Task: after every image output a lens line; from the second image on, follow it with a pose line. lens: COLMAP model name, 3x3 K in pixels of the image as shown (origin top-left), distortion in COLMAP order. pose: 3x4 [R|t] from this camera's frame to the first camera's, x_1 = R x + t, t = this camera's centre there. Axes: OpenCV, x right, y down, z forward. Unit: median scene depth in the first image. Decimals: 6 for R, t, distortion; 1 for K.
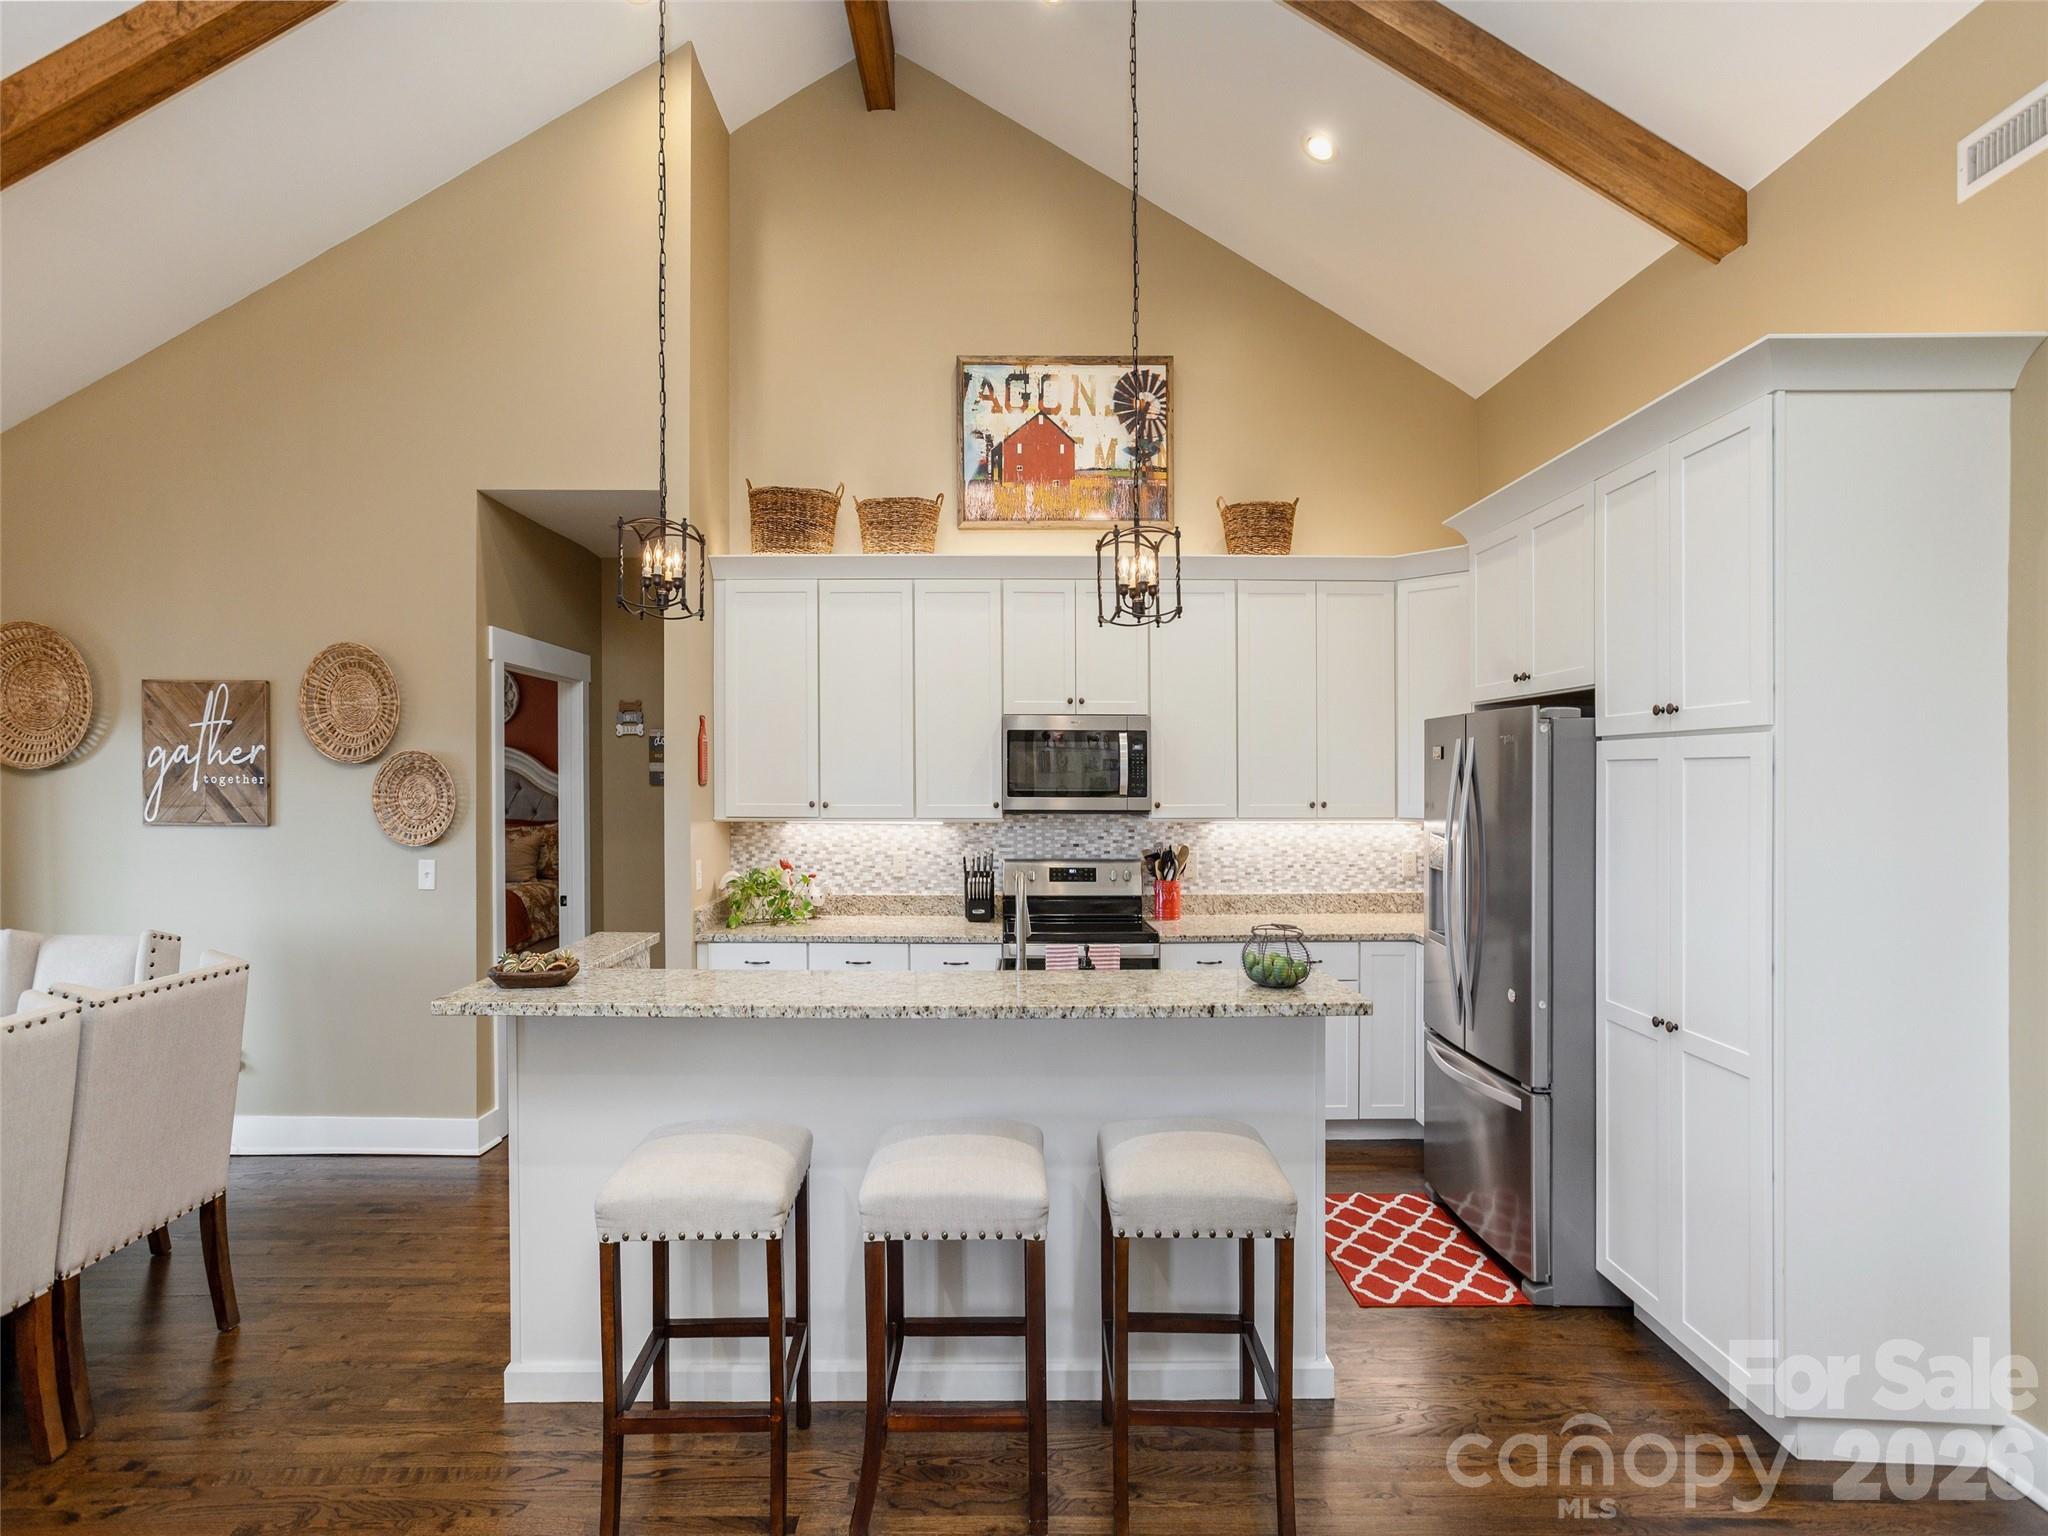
lens RADIAL K [[1069.3, 0, 1024.0], [0, 1069.3, 768.0], [0, 0, 1]] dist [-0.017459, 0.001047]
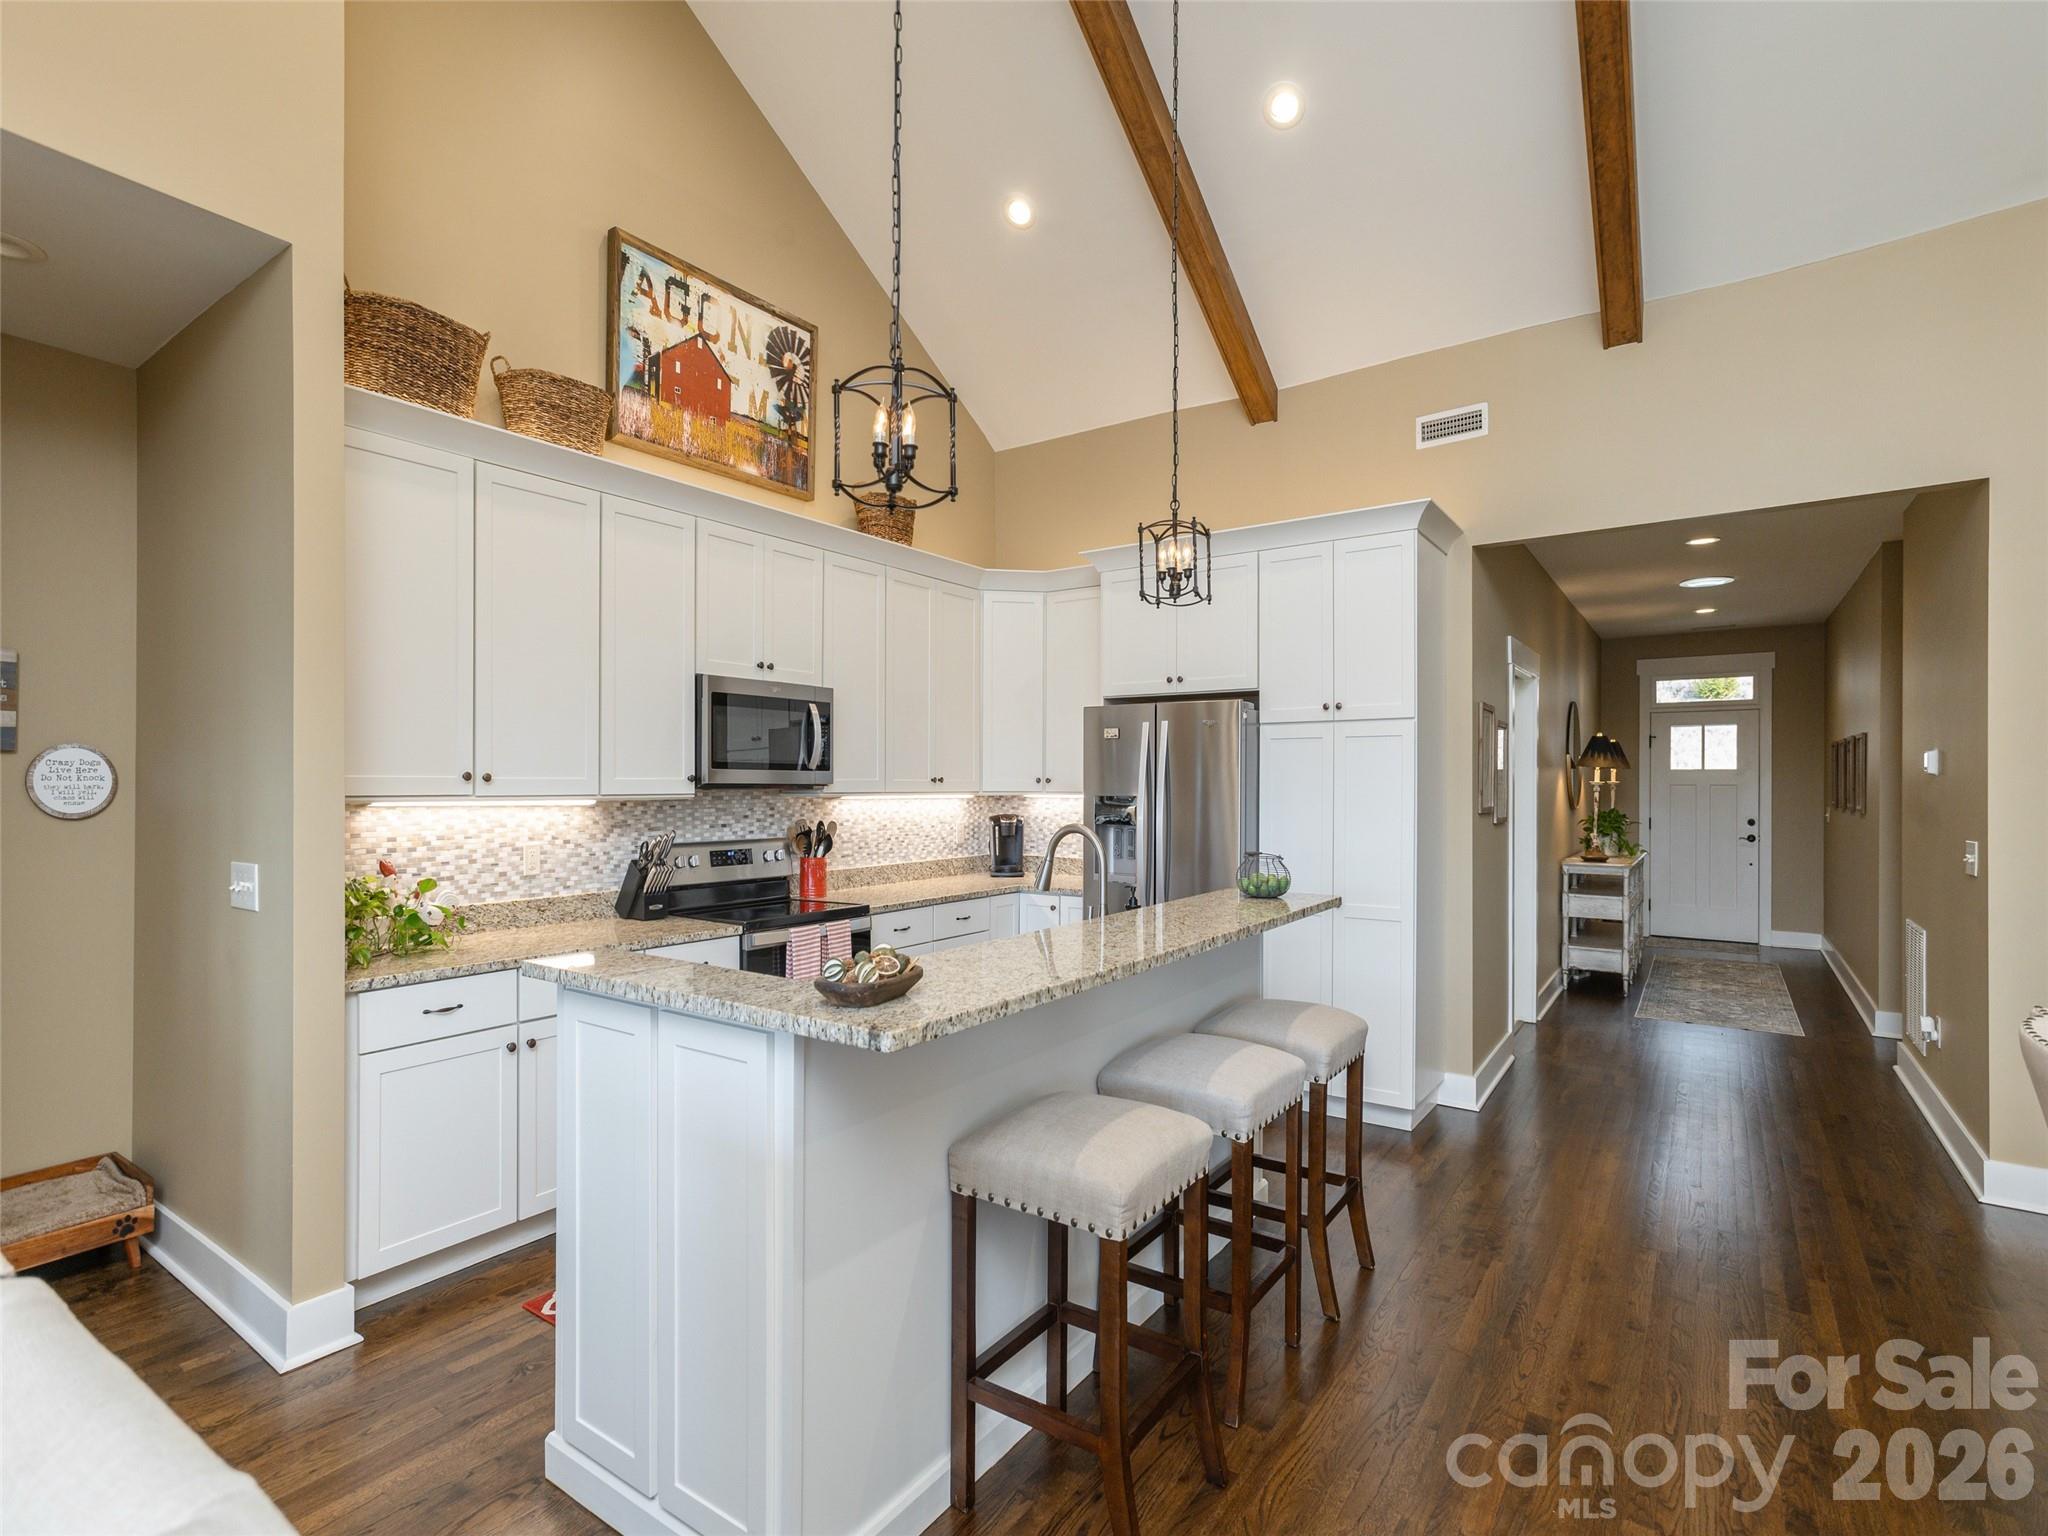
lens RADIAL K [[991.7, 0, 1124.7], [0, 991.7, 766.1], [0, 0, 1]] dist [-0.000044, 0.000368]
pose [[0.550716, 0.012852, 0.834594, -0.470890], [-0.003433, 0.999908, -0.013132, 0.032012], [-0.834686, 0.004367, 0.550709, 0.260557]]
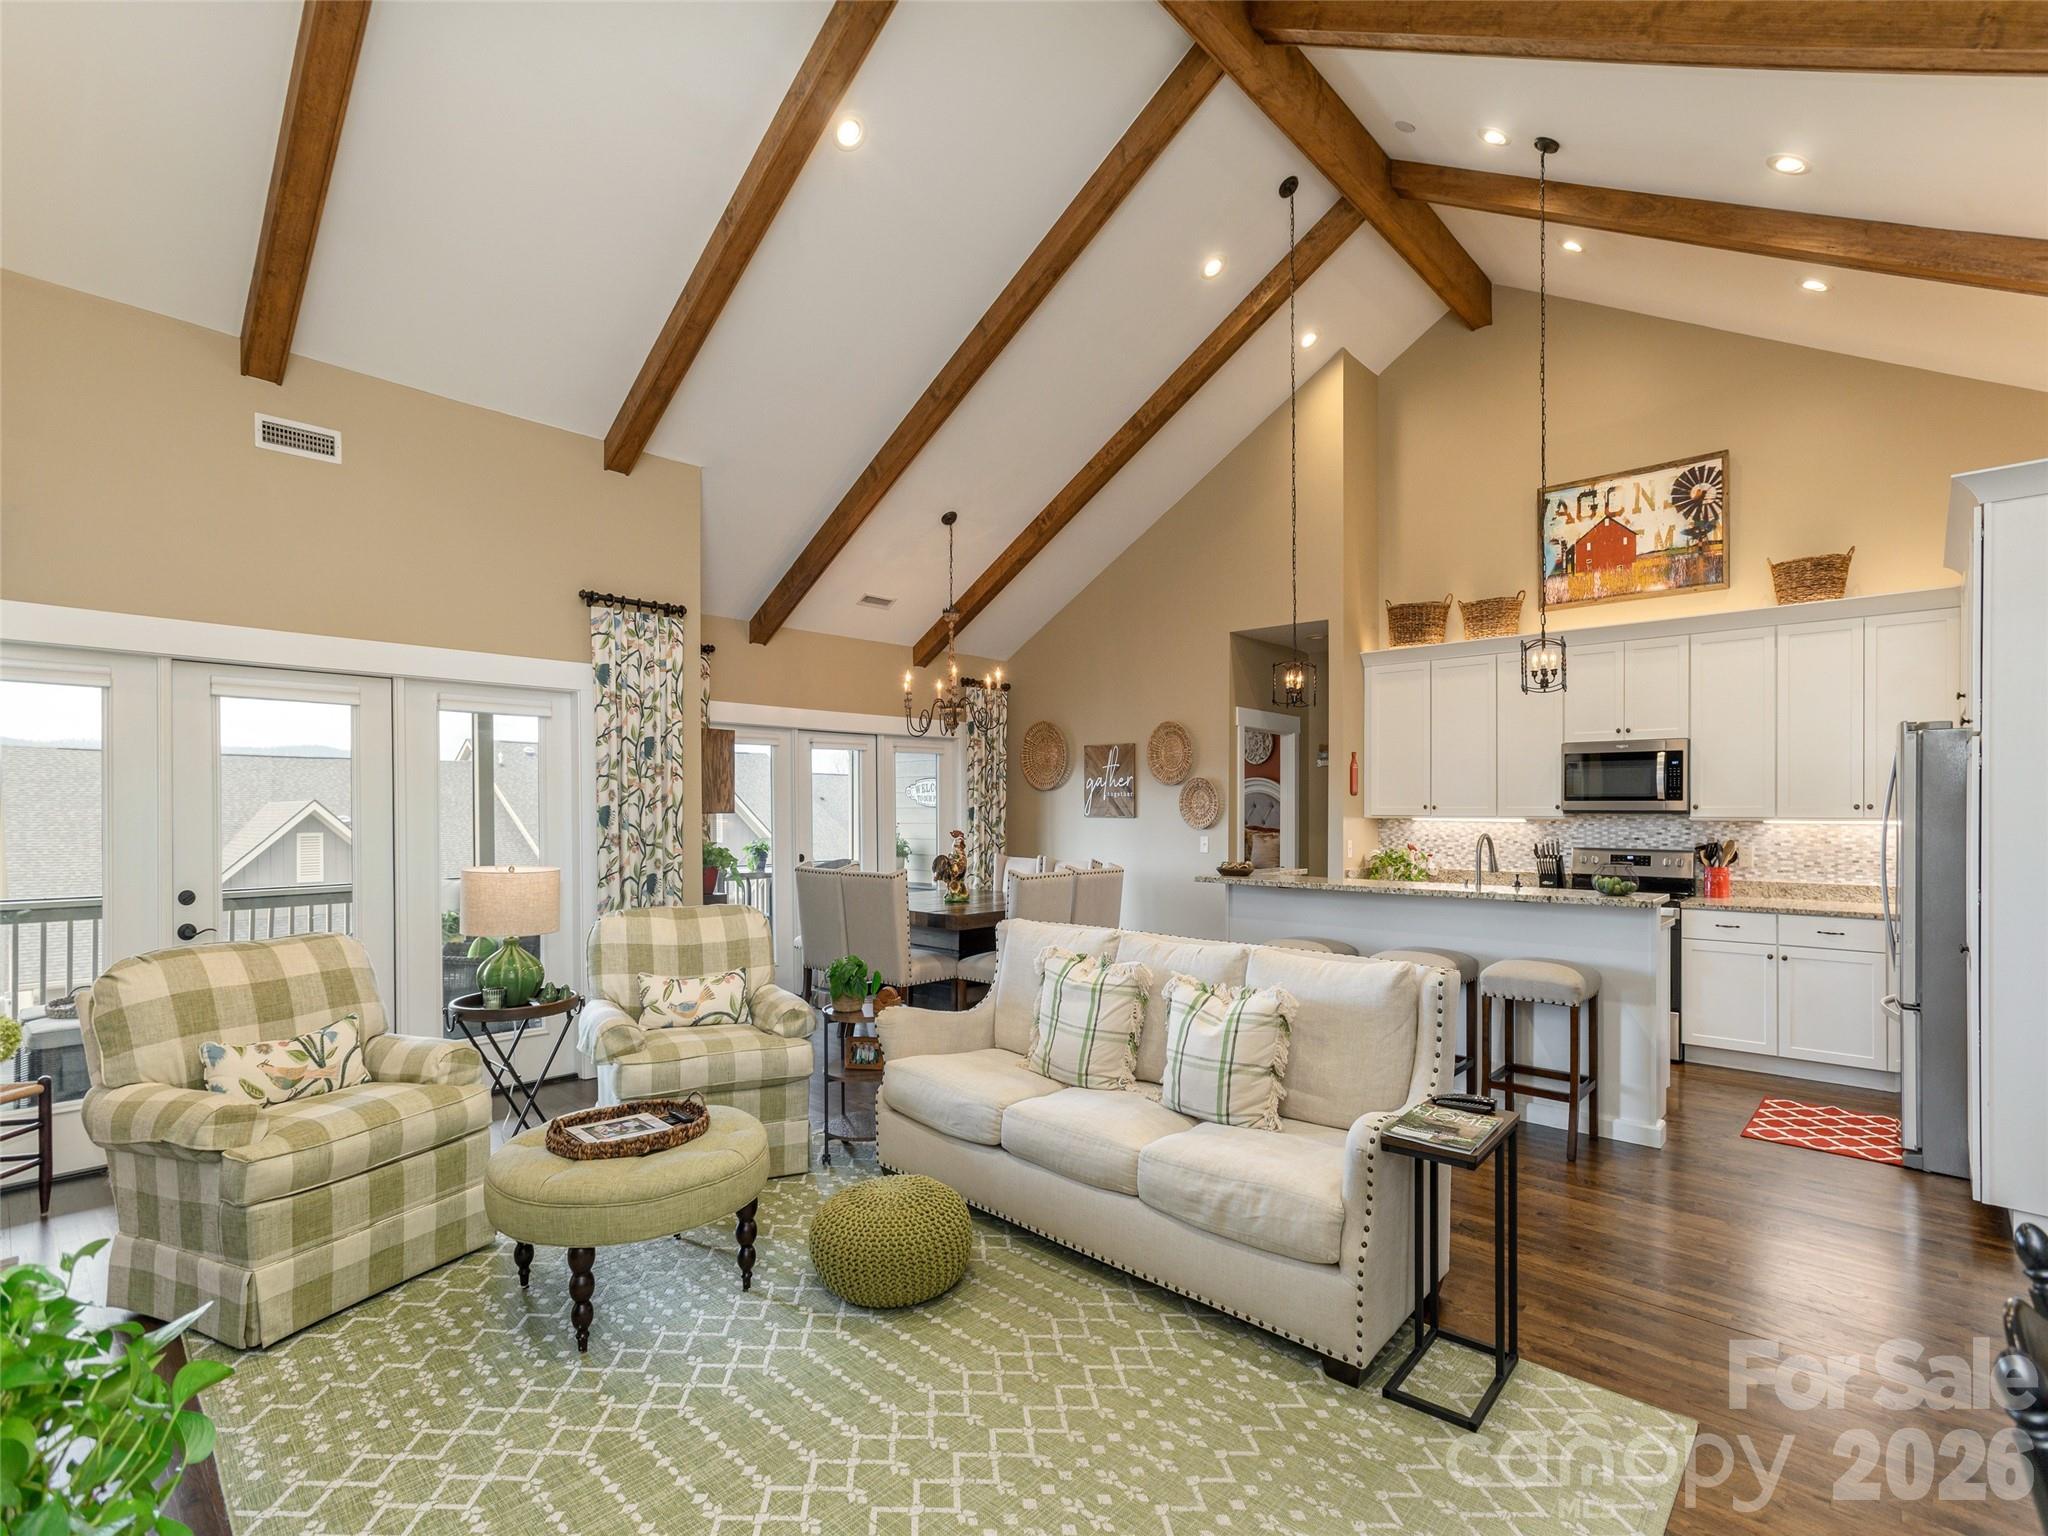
lens RADIAL K [[1023.7, 0, 1041.1], [0, 1023.7, 818.9], [0, 0, 1]] dist [0.018777, 0.000114]
pose [[0.756030, 0.003159, -0.654529, 0.329833], [0.004772, 0.999935, 0.010338, 0.030863], [0.654519, -0.010940, 0.755966, -0.454910]]
